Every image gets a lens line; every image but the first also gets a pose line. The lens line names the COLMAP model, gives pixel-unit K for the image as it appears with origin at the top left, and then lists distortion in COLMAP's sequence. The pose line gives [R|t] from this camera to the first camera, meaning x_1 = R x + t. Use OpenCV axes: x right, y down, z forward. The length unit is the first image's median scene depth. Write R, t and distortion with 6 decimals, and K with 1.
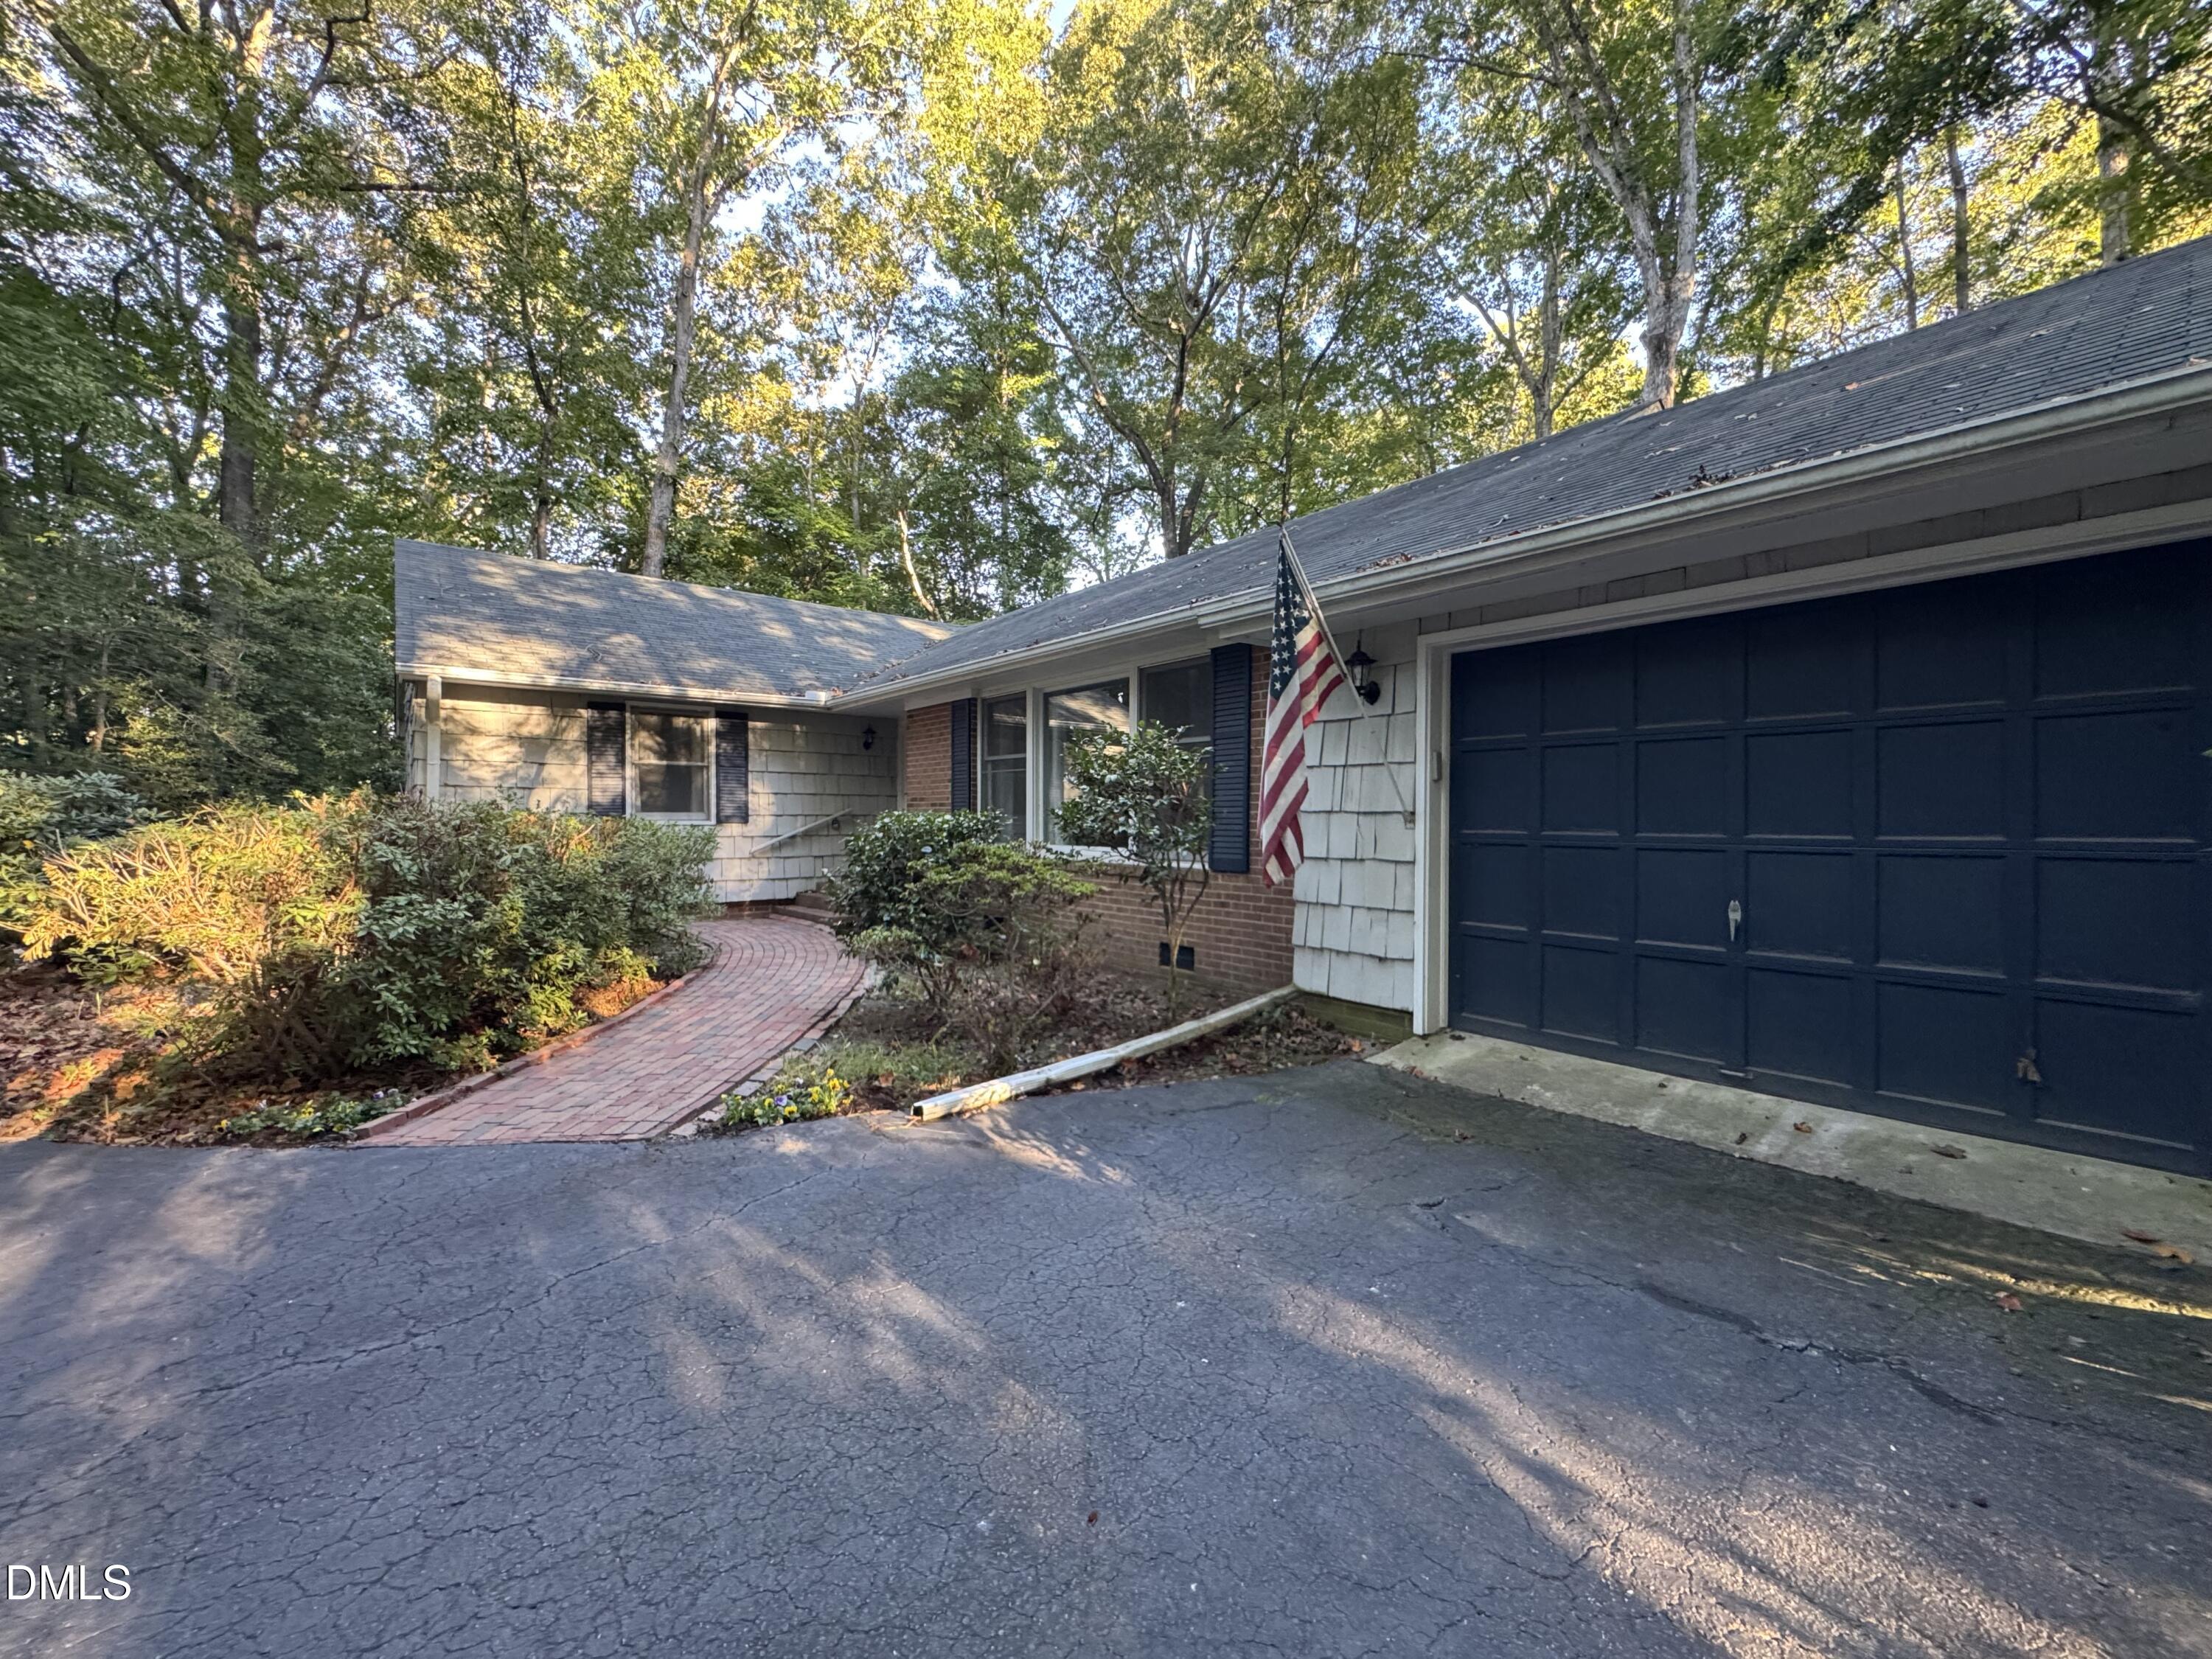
lens RADIAL K [[862.0, 0, 1098.7], [0, 862.0, 829.8], [0, 0, 1]] dist [-0.002804, -0.000106]
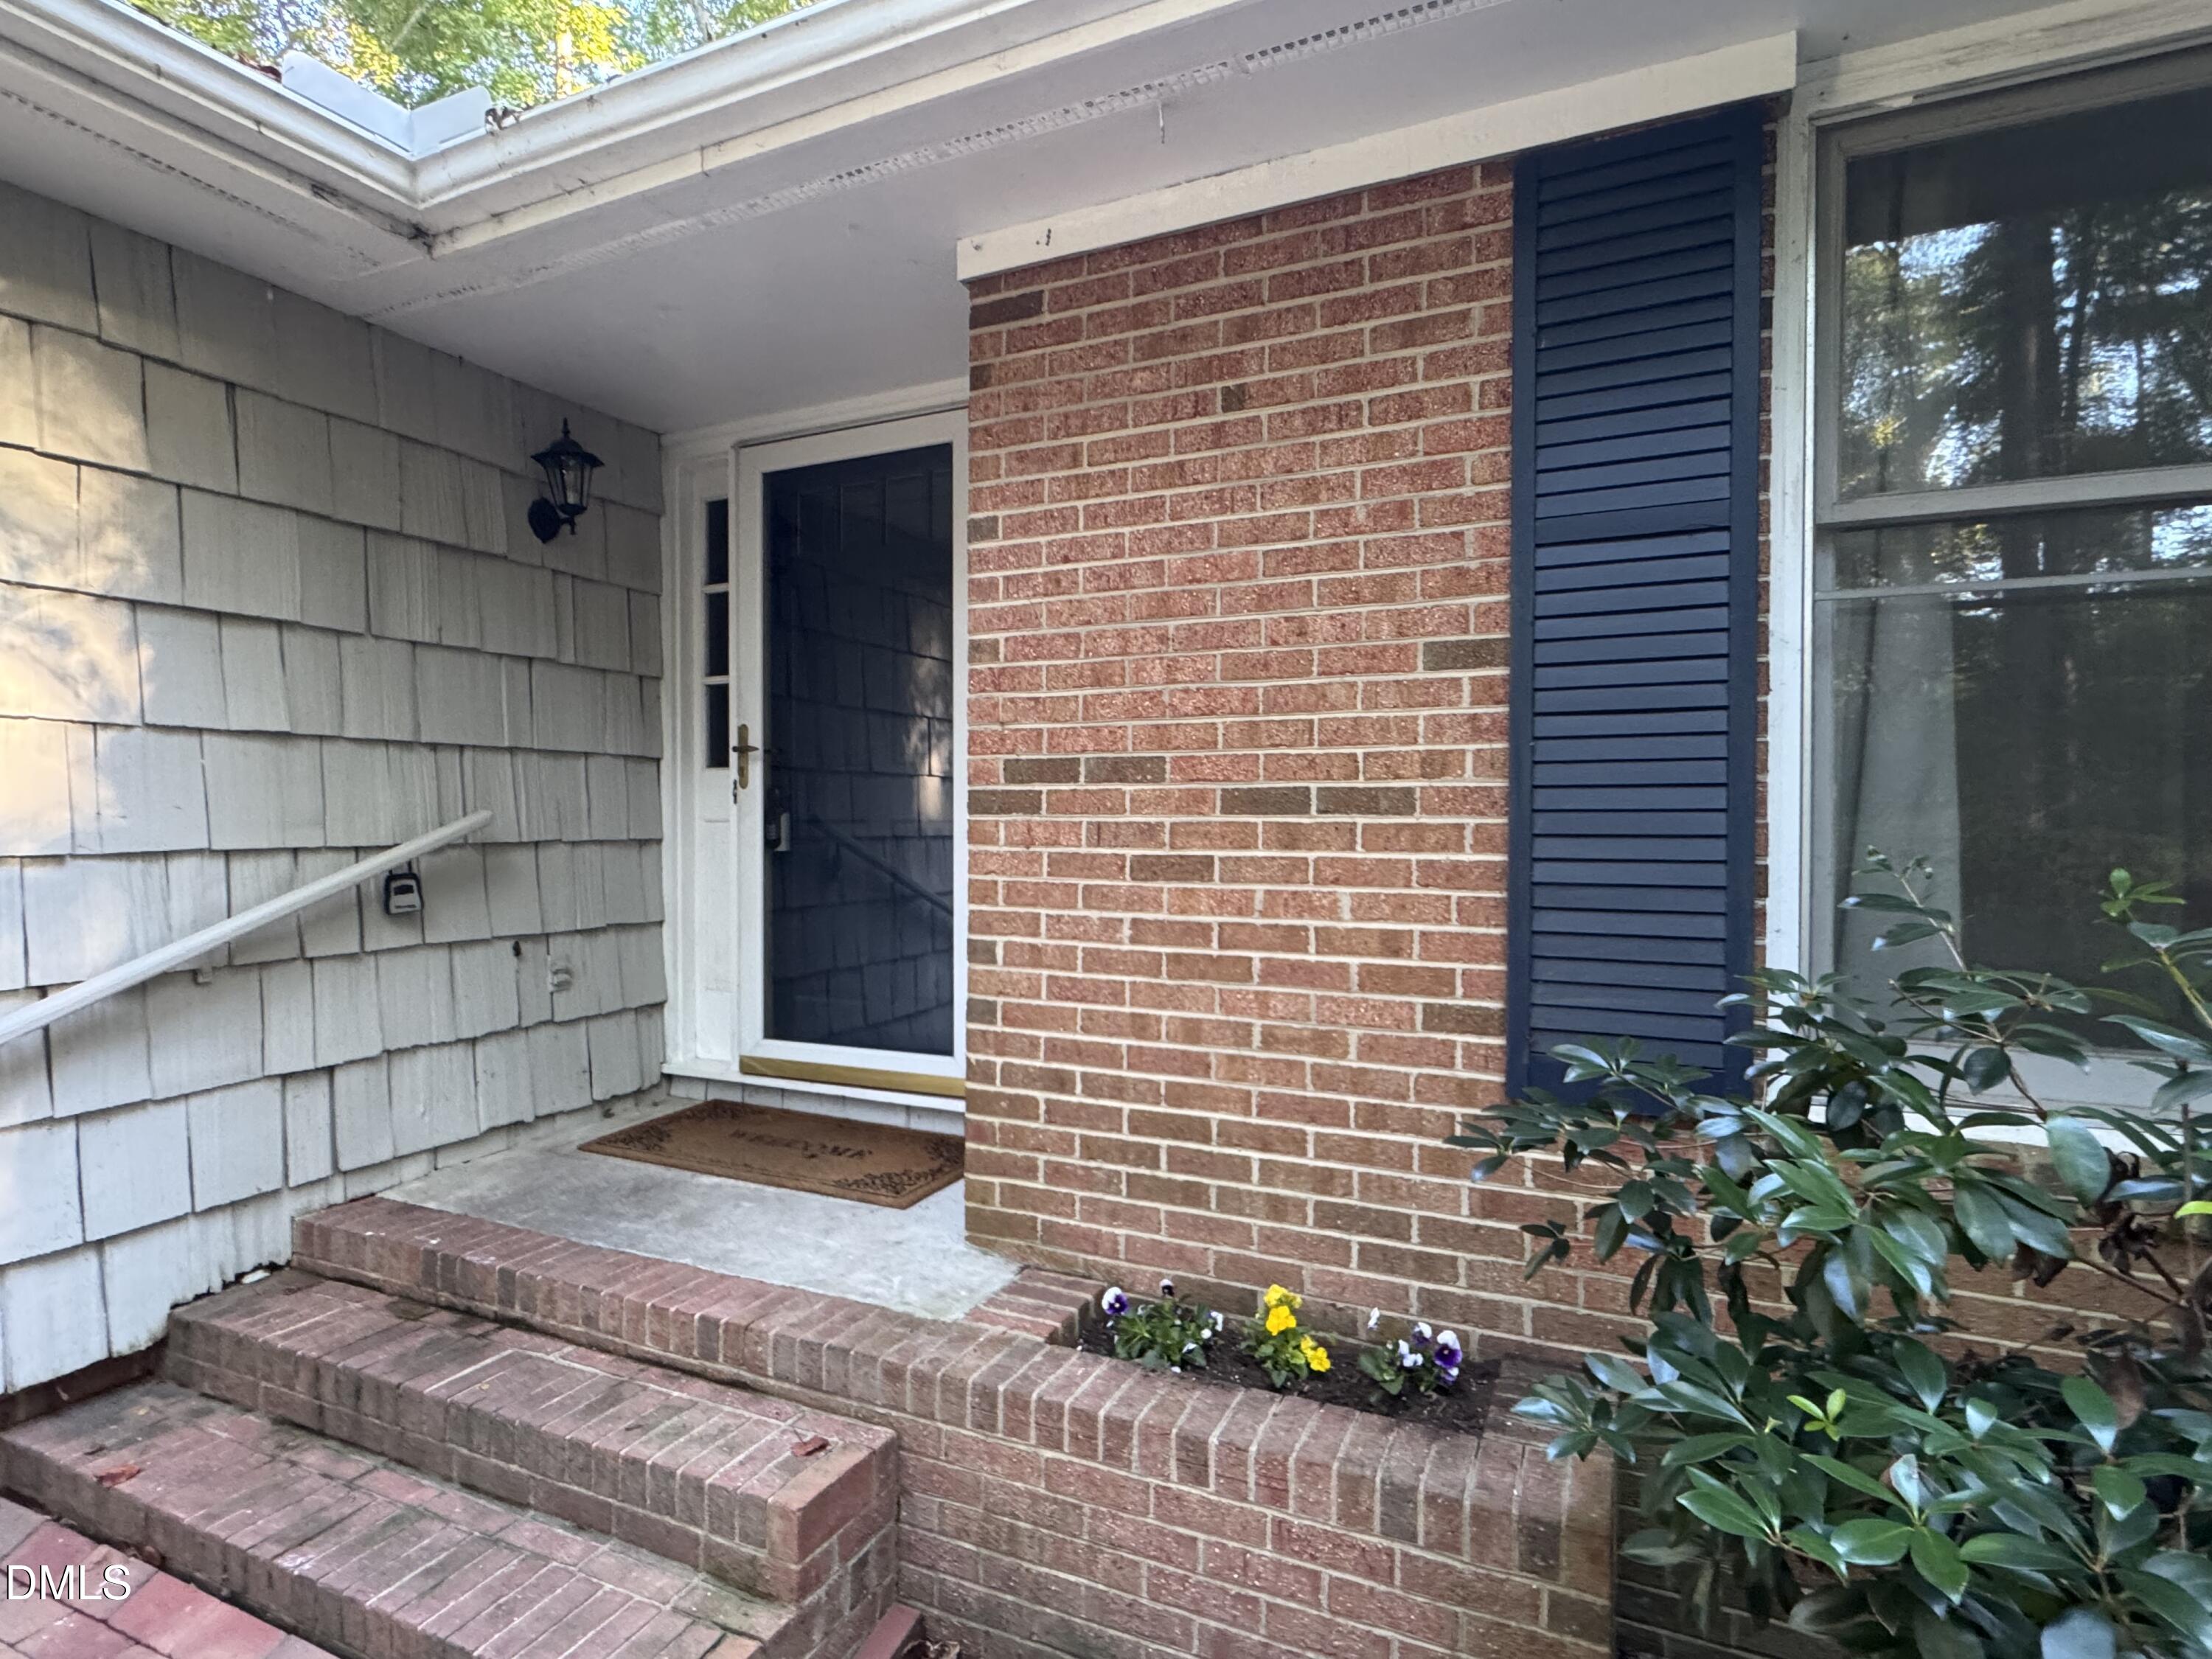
lens RADIAL K [[1186.3, 0, 1100.0], [0, 1186.3, 829.2], [0, 0, 1]] dist [0.001291, -0.000080]
pose [[0.904180, -0.006630, 0.427101, -0.528320], [0.006934, 0.999976, 0.000844, -0.039461], [-0.427096, 0.002199, 0.904203, 1.320008]]
